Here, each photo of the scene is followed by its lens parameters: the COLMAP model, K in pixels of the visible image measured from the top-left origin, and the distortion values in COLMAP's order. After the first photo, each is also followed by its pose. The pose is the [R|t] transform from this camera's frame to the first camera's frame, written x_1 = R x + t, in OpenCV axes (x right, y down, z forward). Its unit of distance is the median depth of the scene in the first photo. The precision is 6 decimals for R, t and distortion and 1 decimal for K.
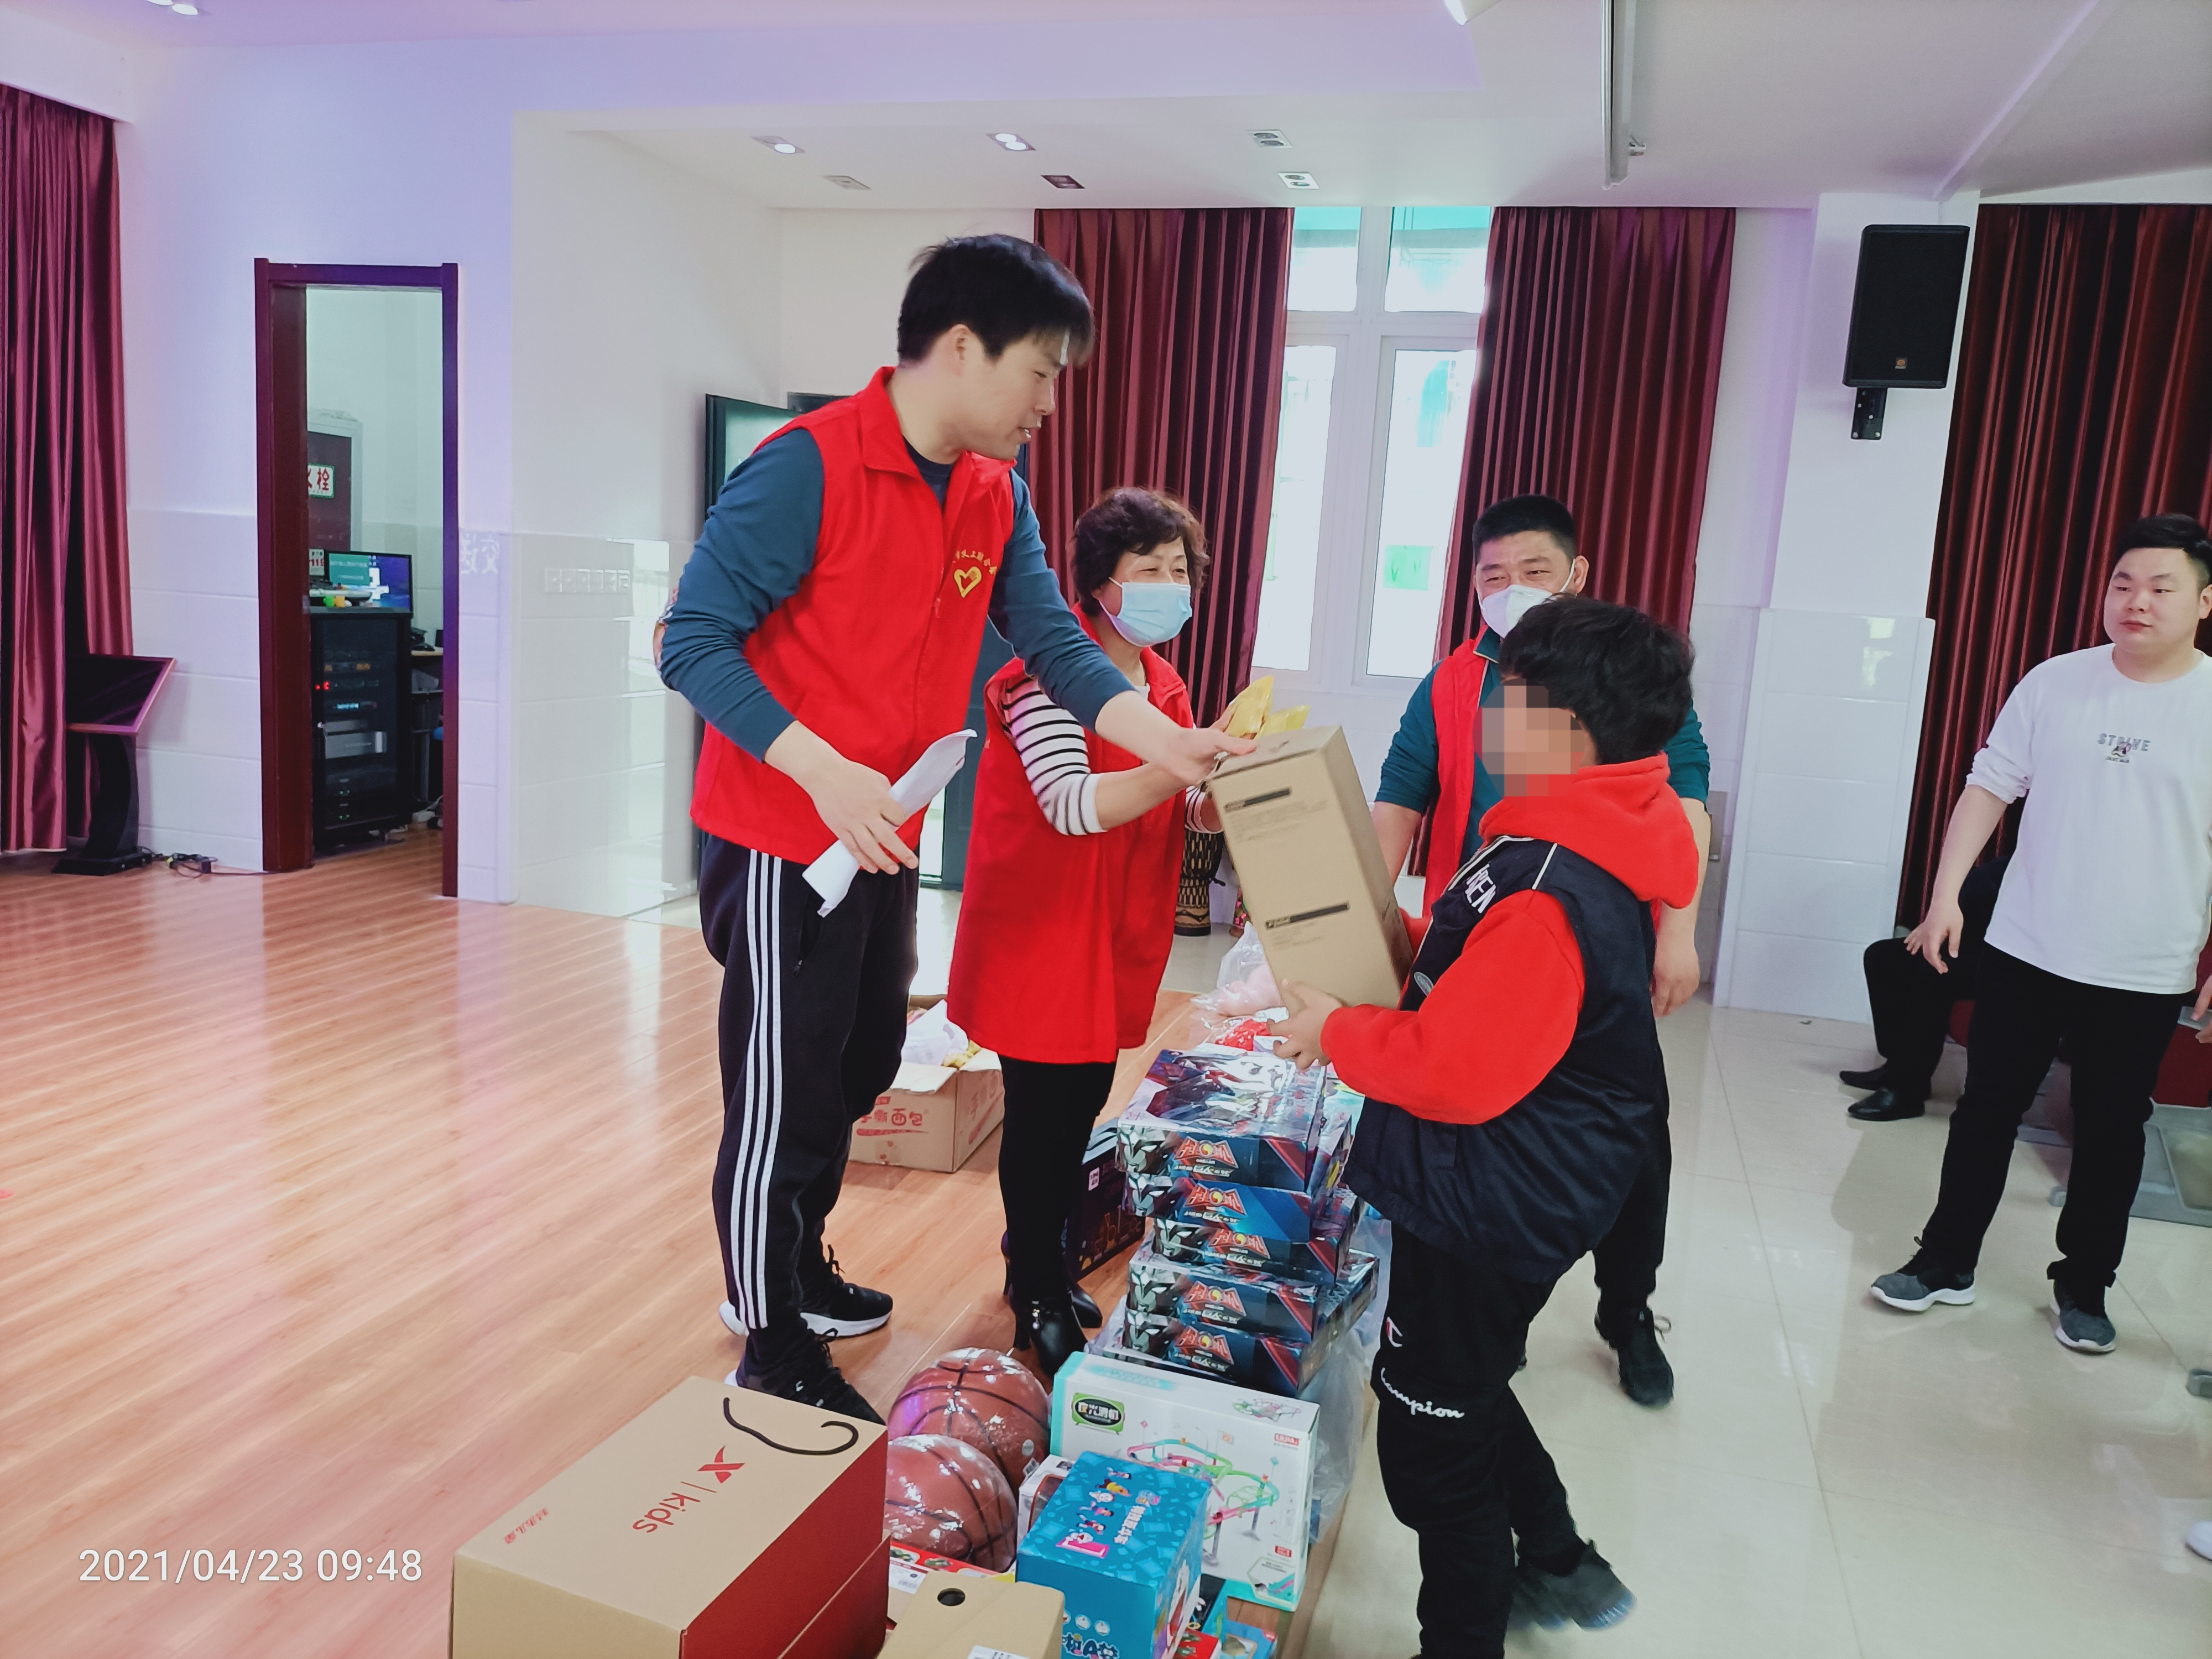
lens RADIAL K [[1598.7, 0, 1132.2], [0, 1598.7, 767.6], [0, 0, 1]] dist [-0.006716, -0.005384]
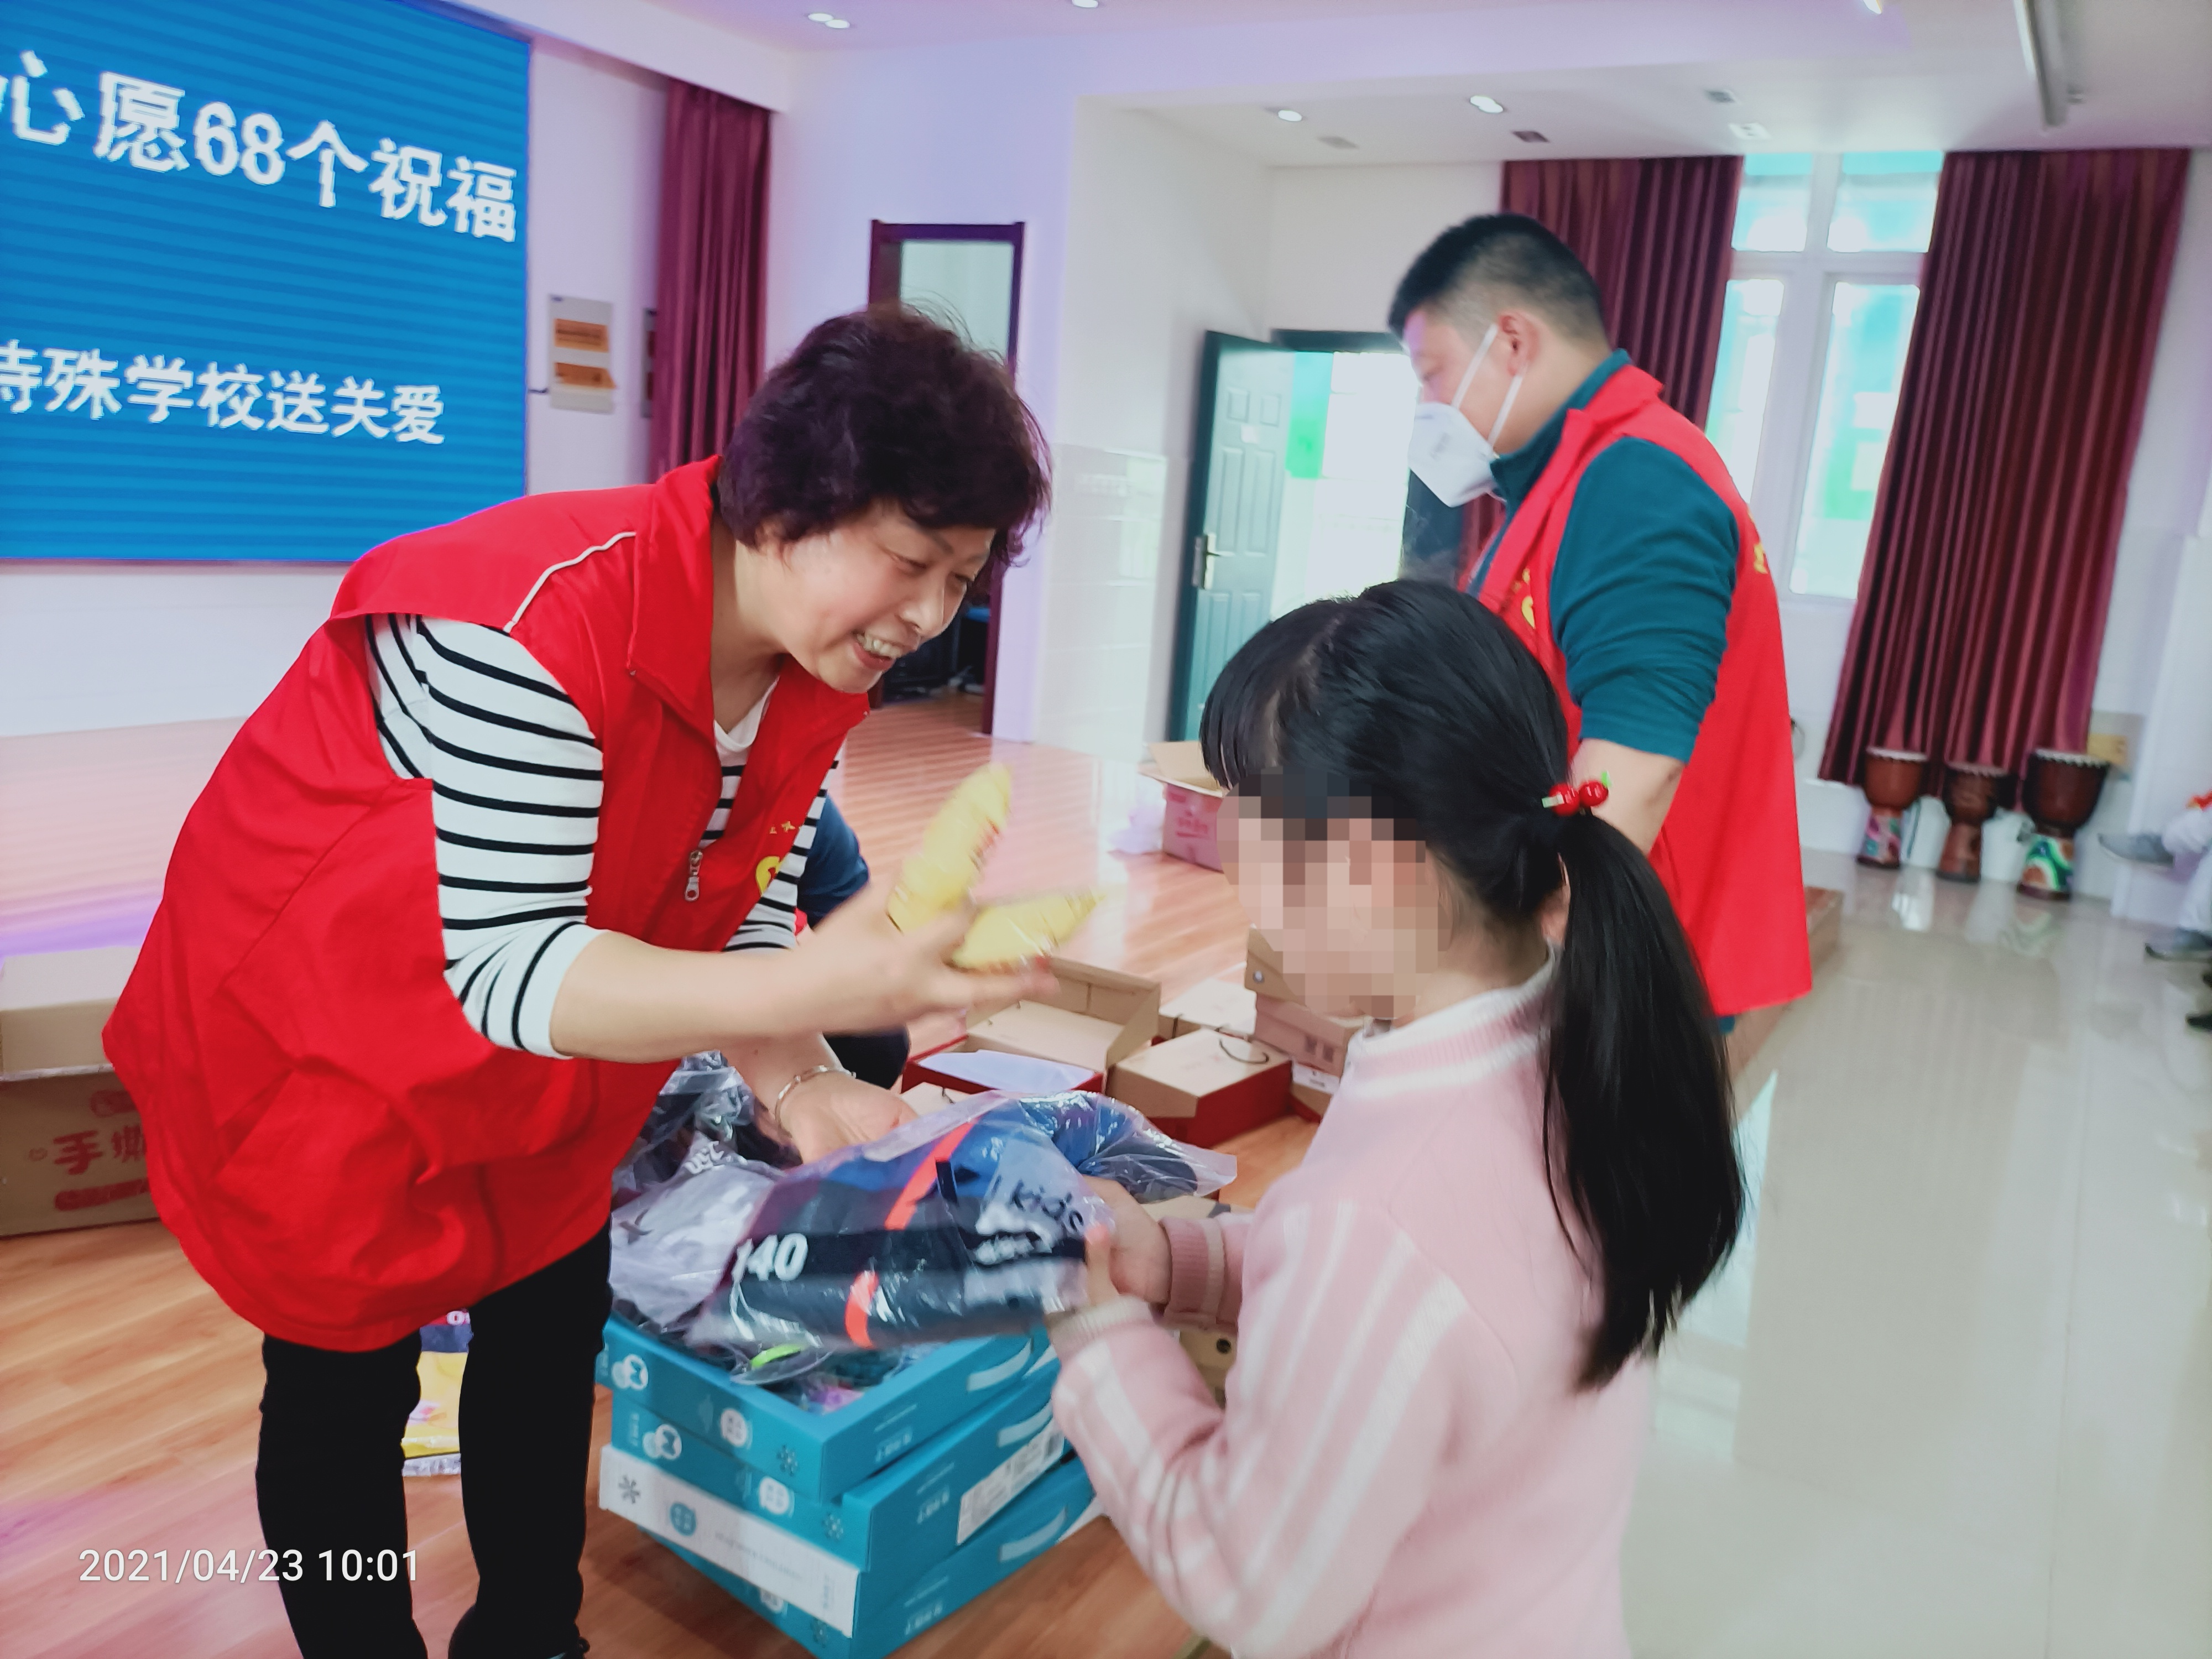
lens RADIAL K [[1591.6, 0, 1145.8], [0, 1591.6, 751.3], [0, 0, 1]] dist [0.023965, -0.059180]
pose [[0.965343, 0.066007, -0.252500, 0.008314], [-0.059166, 0.997648, 0.034599, 0.042427], [0.254190, -0.018460, 0.966978, -0.167331]]
